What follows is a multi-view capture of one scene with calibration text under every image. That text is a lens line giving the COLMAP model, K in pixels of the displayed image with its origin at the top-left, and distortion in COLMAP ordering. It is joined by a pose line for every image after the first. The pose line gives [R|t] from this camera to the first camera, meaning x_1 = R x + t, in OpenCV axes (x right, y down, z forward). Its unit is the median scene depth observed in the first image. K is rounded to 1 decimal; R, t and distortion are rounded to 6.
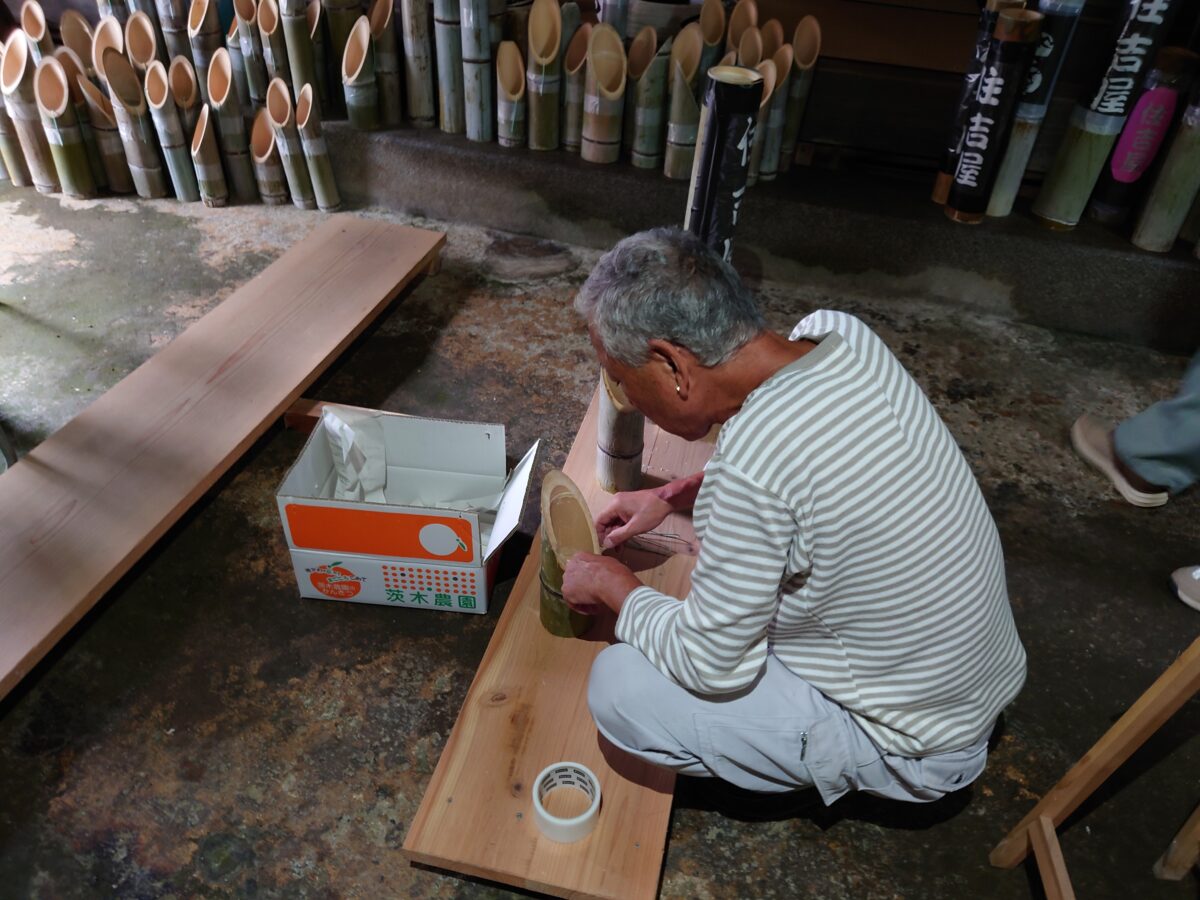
lens RADIAL K [[857.4, 0, 607.6], [0, 857.4, 450.9], [0, 0, 1]] dist [0.028706, -0.015155]
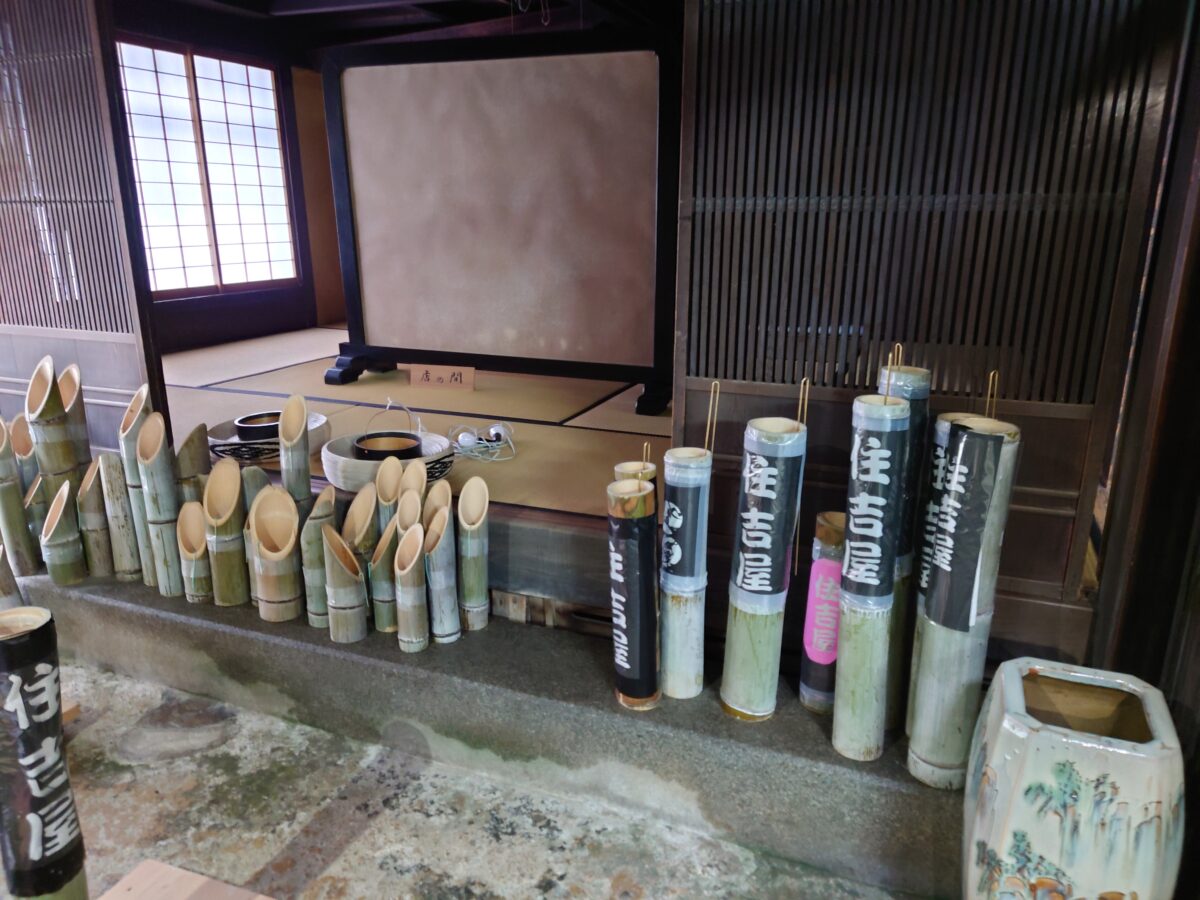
lens RADIAL K [[857.4, 0, 598.4], [0, 857.4, 447.1], [0, 0, 1]] dist [0.028706, -0.015155]
pose [[0.988318, -0.024830, -0.150367, 0.498082], [-0.035171, 0.922845, -0.383563, -0.173466], [0.148289, 0.384371, 0.911191, 0.148813]]
